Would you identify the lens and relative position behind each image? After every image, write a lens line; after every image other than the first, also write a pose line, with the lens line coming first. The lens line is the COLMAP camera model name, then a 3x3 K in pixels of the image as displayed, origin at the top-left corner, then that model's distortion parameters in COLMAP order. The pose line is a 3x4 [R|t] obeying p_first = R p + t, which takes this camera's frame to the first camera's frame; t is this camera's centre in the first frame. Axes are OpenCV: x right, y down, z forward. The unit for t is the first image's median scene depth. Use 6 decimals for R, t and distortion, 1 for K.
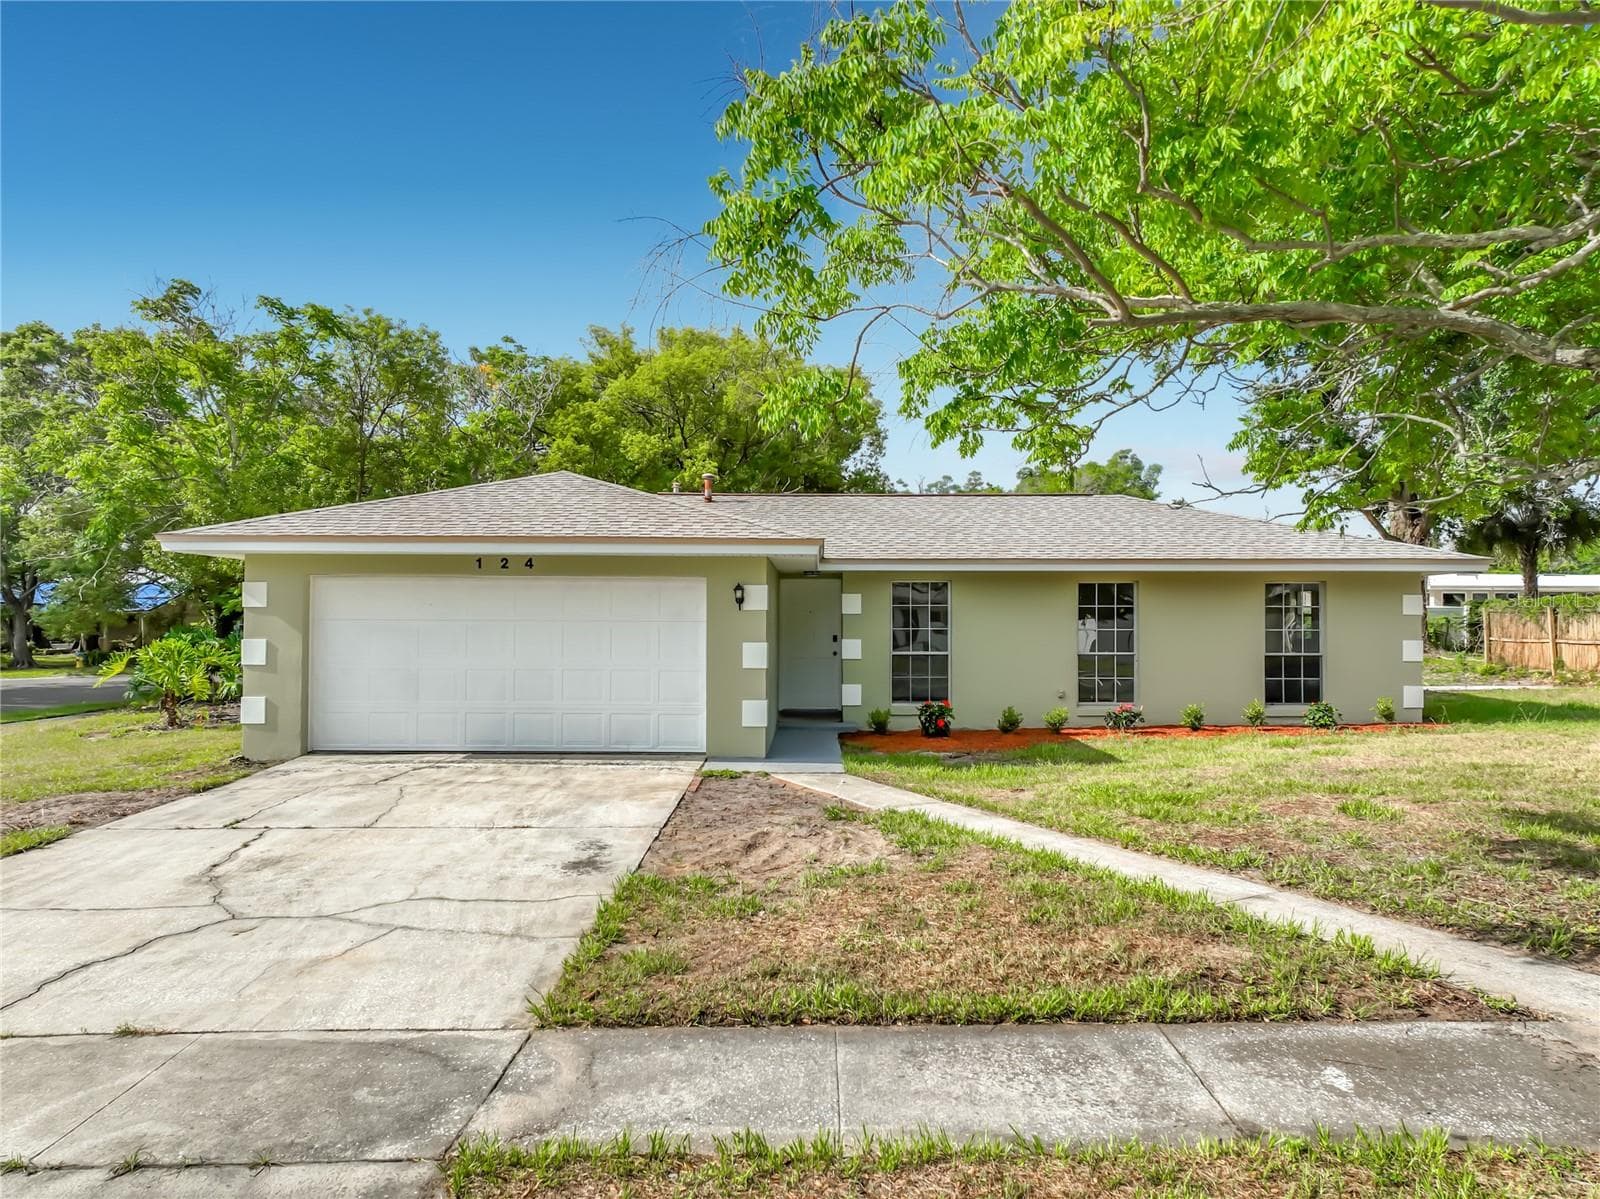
lens RADIAL K [[1135.1, 0, 795.8], [0, 1135.1, 592.6], [0, 0, 1]] dist [-0.001154, 0.021776]
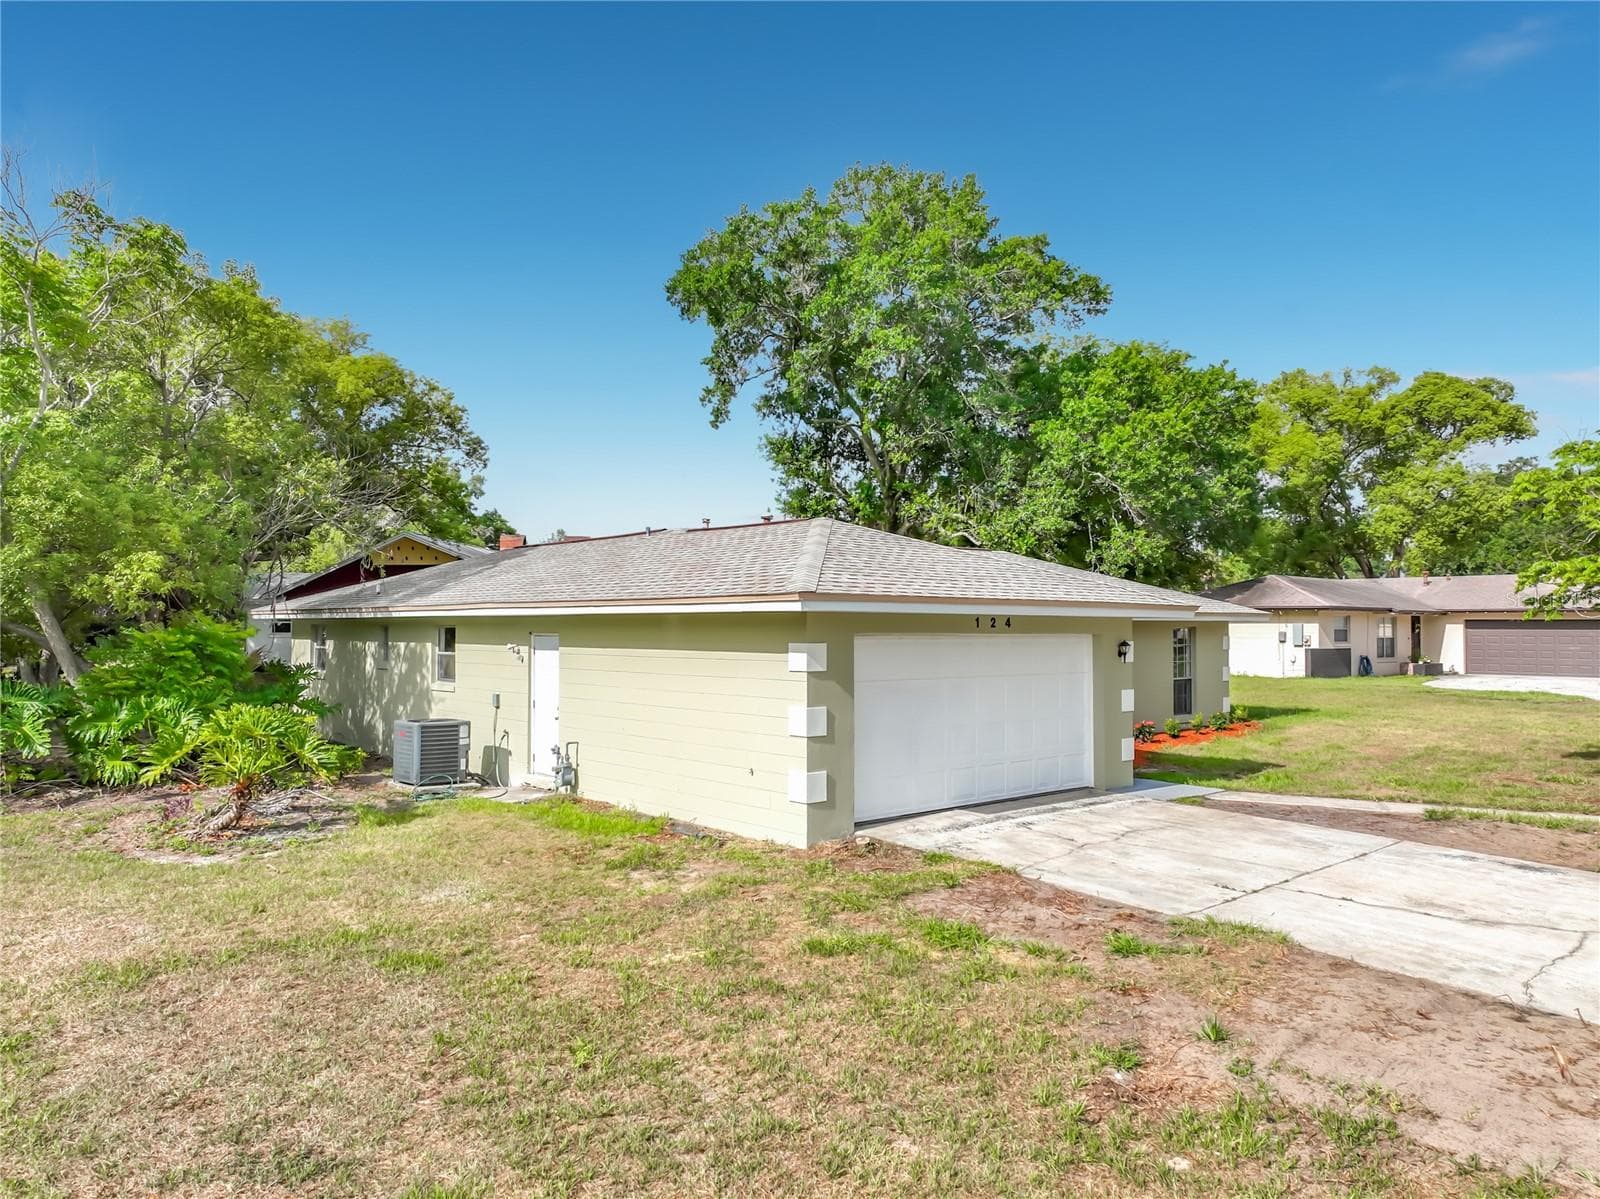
lens RADIAL K [[1146.4, 0, 800.0], [0, 1146.4, 599.5], [0, 0, 1]] dist [-0.019521, 0.033004]
pose [[0.747834, 0.014366, 0.663730, -0.875764], [-0.017833, 0.999840, -0.001548, -0.033942], [-0.663646, -0.010678, 0.747971, 0.264894]]
